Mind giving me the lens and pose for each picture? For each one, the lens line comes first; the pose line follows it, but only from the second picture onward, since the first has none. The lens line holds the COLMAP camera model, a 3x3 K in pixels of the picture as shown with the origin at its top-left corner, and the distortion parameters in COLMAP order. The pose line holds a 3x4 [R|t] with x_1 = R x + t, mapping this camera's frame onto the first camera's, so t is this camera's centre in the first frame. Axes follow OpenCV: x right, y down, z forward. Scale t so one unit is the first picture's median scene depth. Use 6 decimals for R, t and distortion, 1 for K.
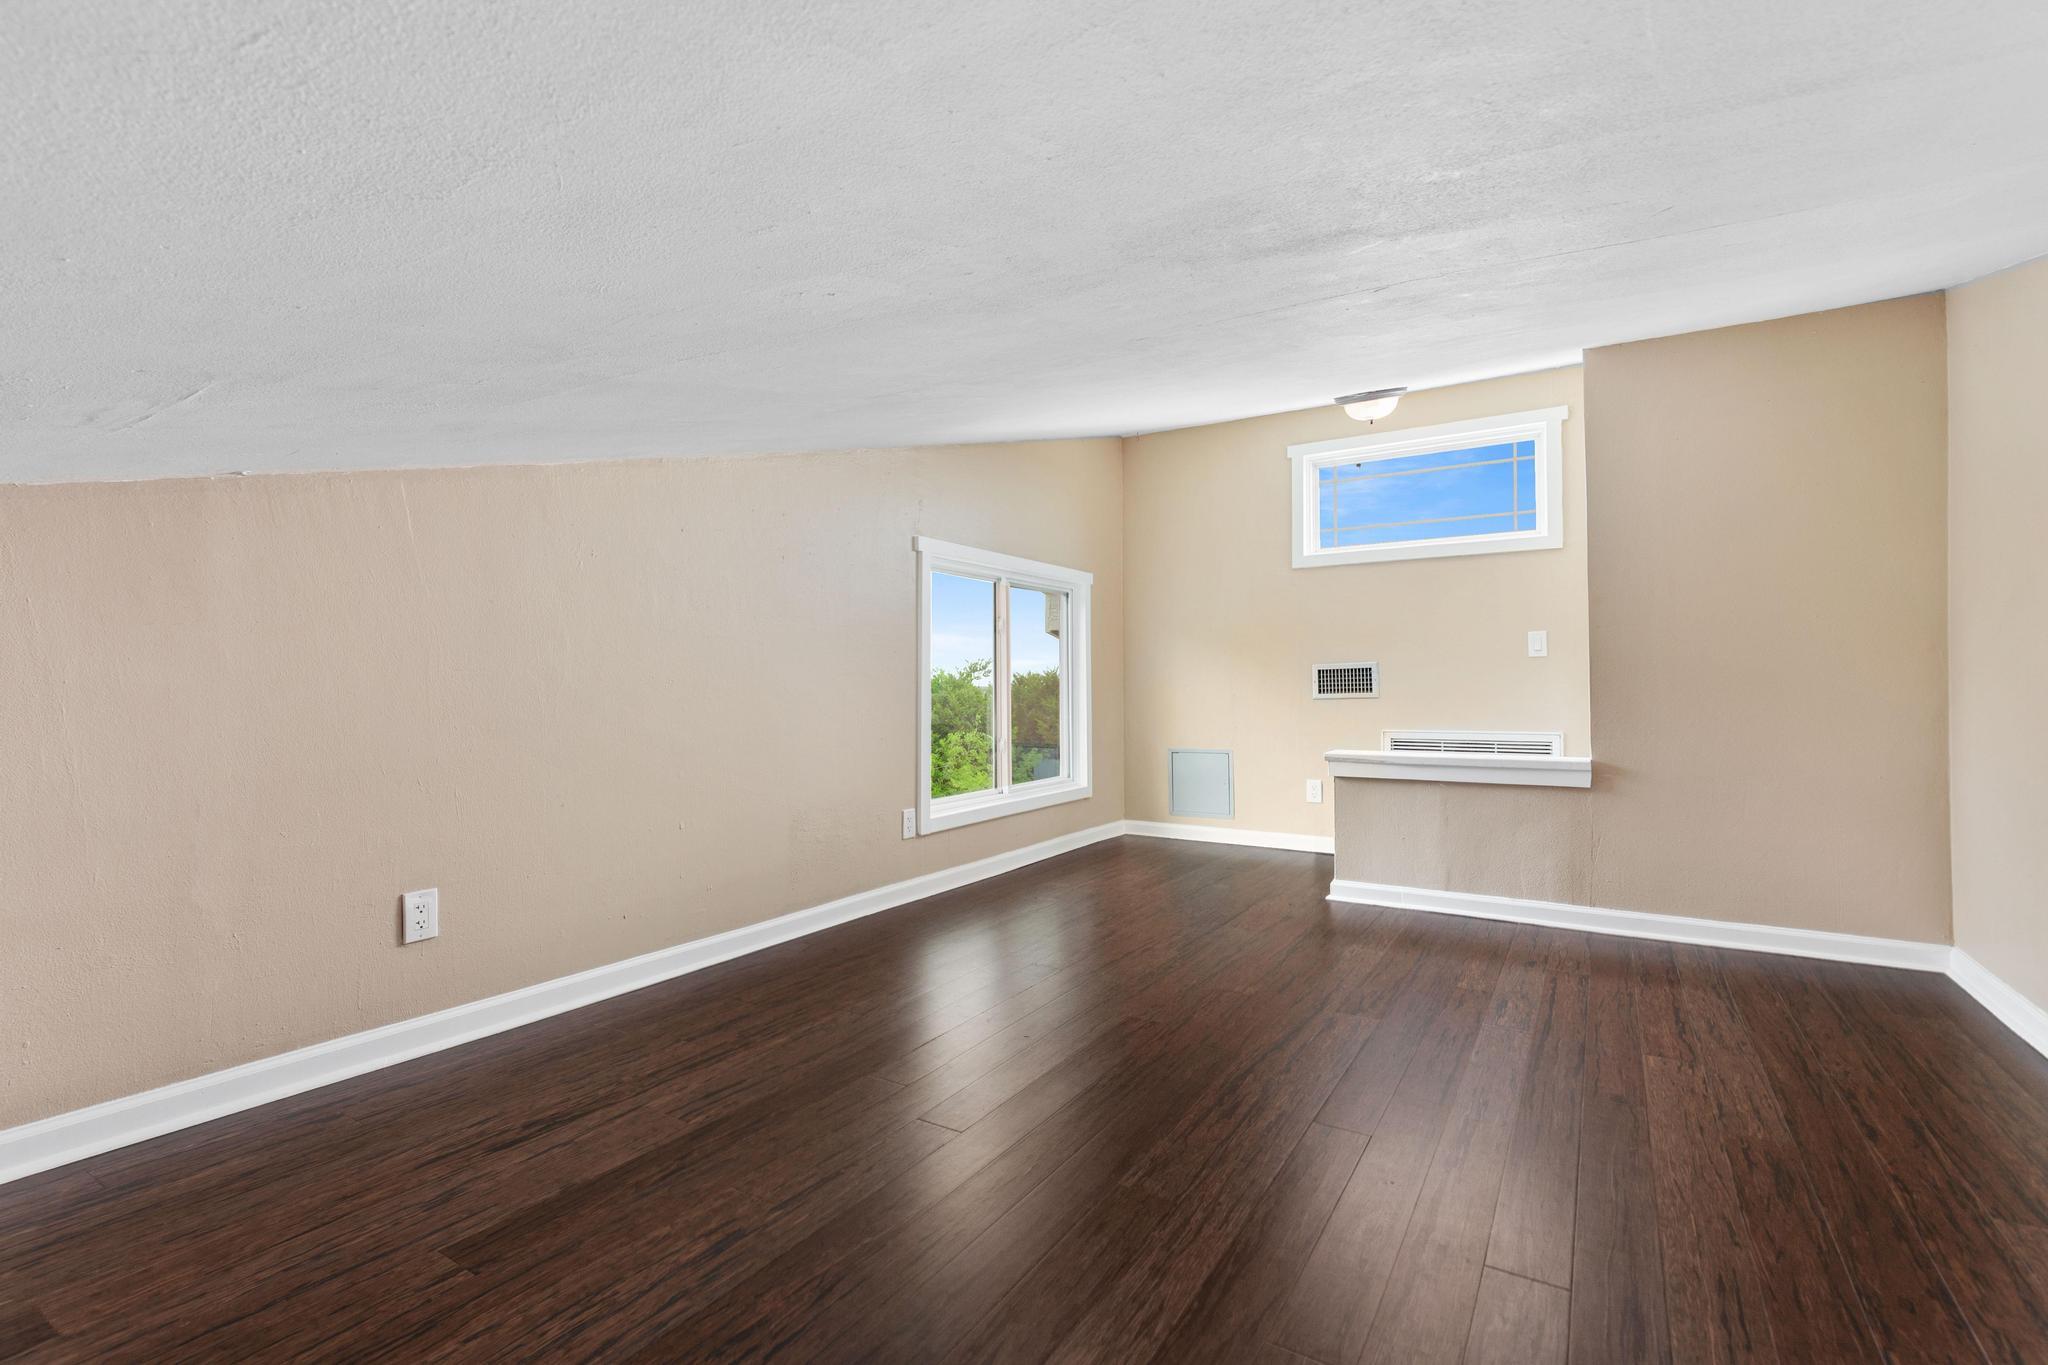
lens RADIAL K [[925.7, 0, 1018.0], [0, 925.7, 678.5], [0, 0, 1]] dist [0.006450, -0.000119]
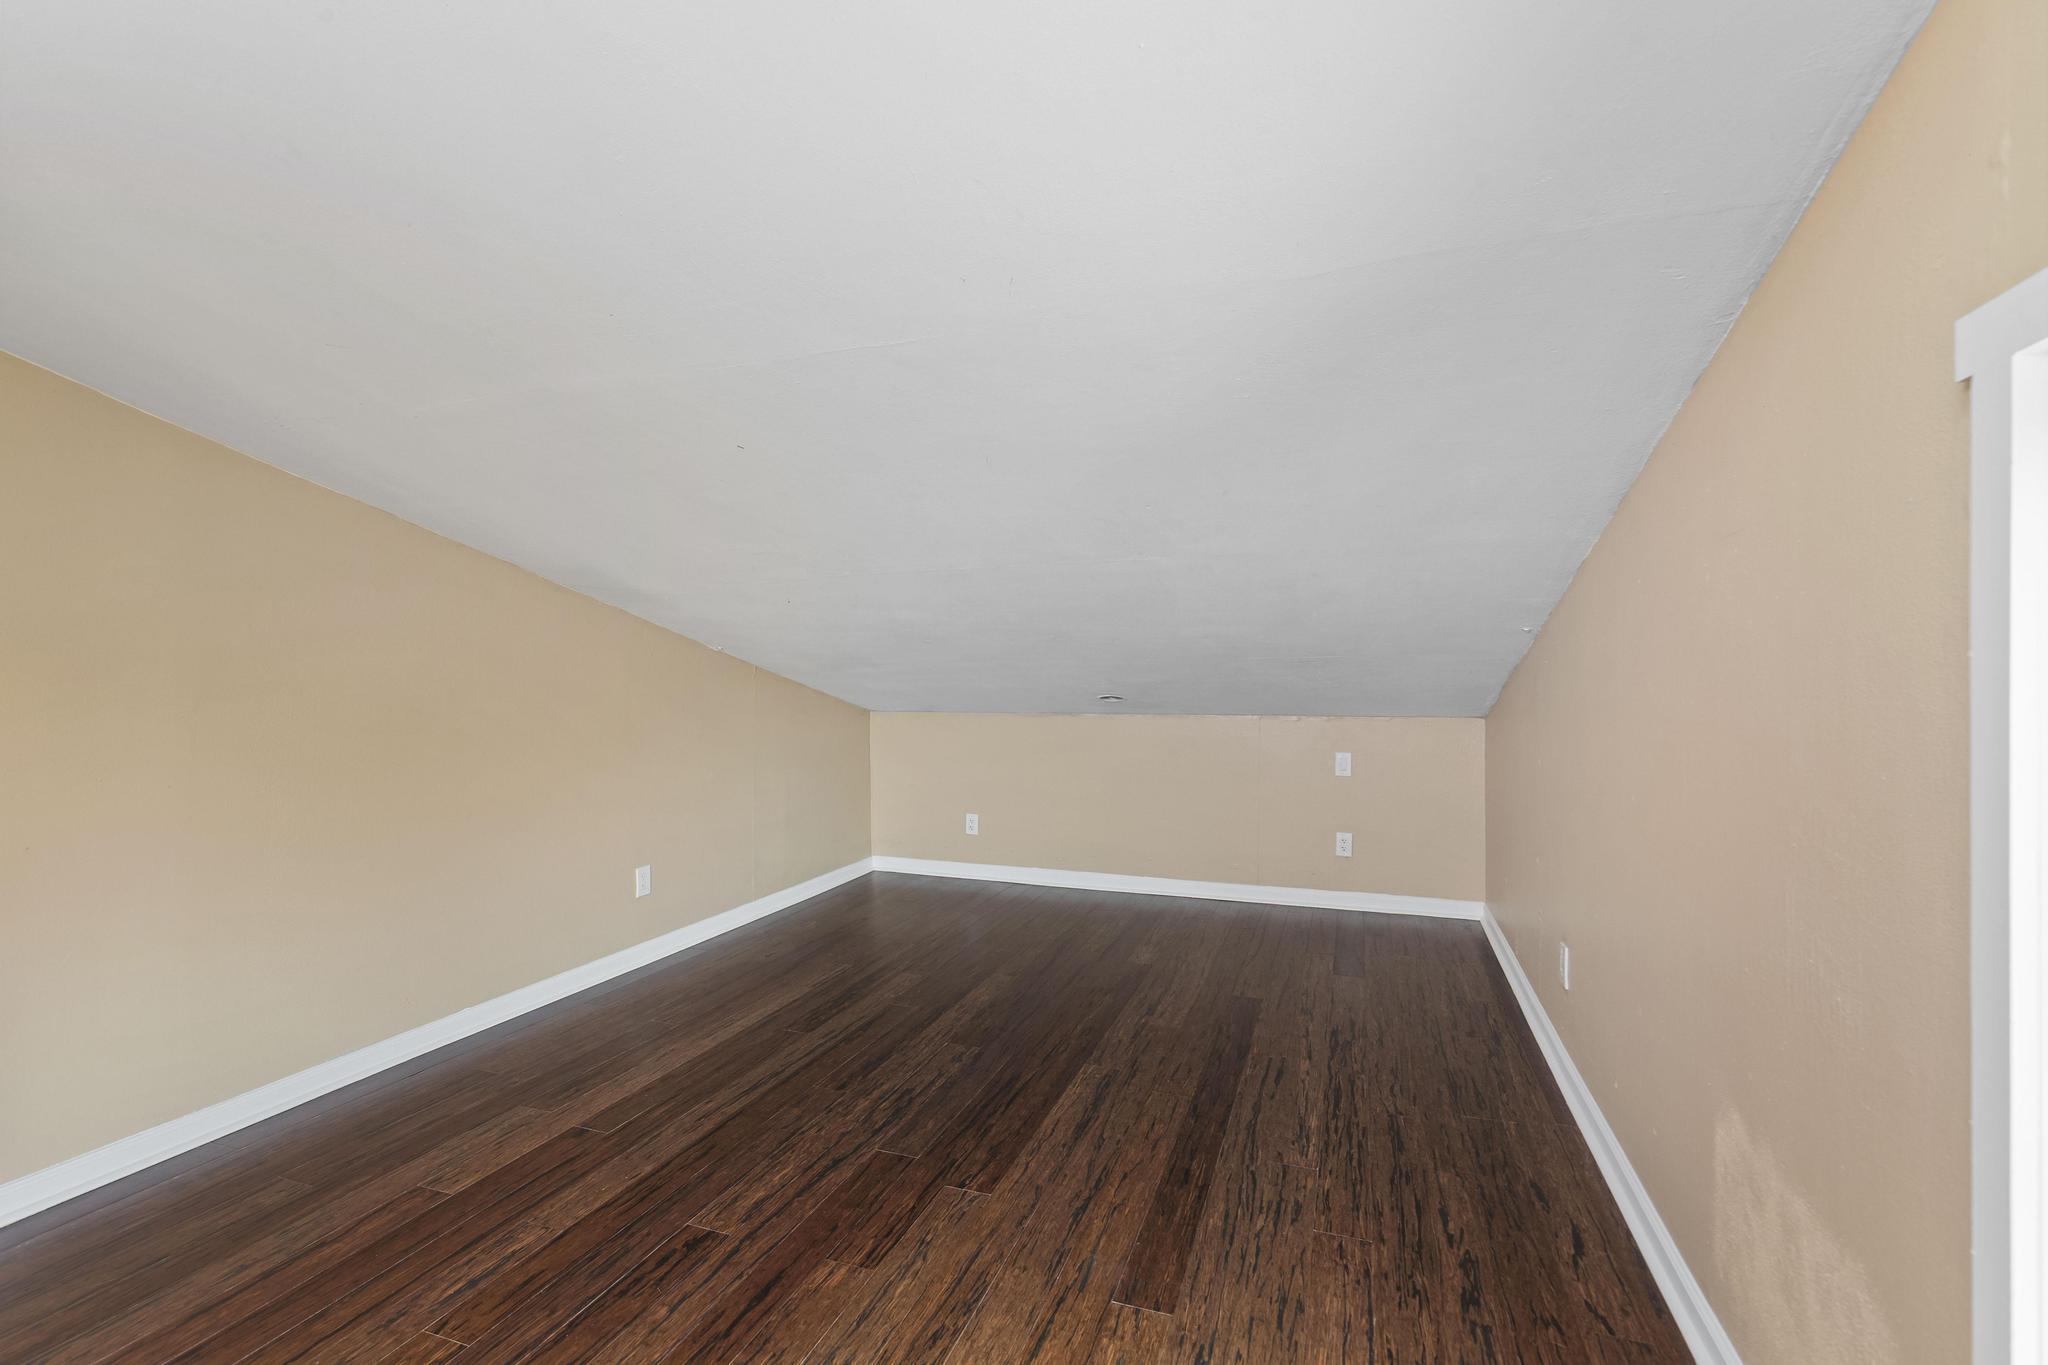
lens RADIAL K [[925.7, 0, 1018.0], [0, 925.7, 678.5], [0, 0, 1]] dist [0.006450, -0.000119]
pose [[-0.977116, 0.004807, -0.212654, 0.343174], [0.006278, 0.999961, -0.006243, -0.128603], [0.212616, -0.007436, -0.977108, 2.302852]]
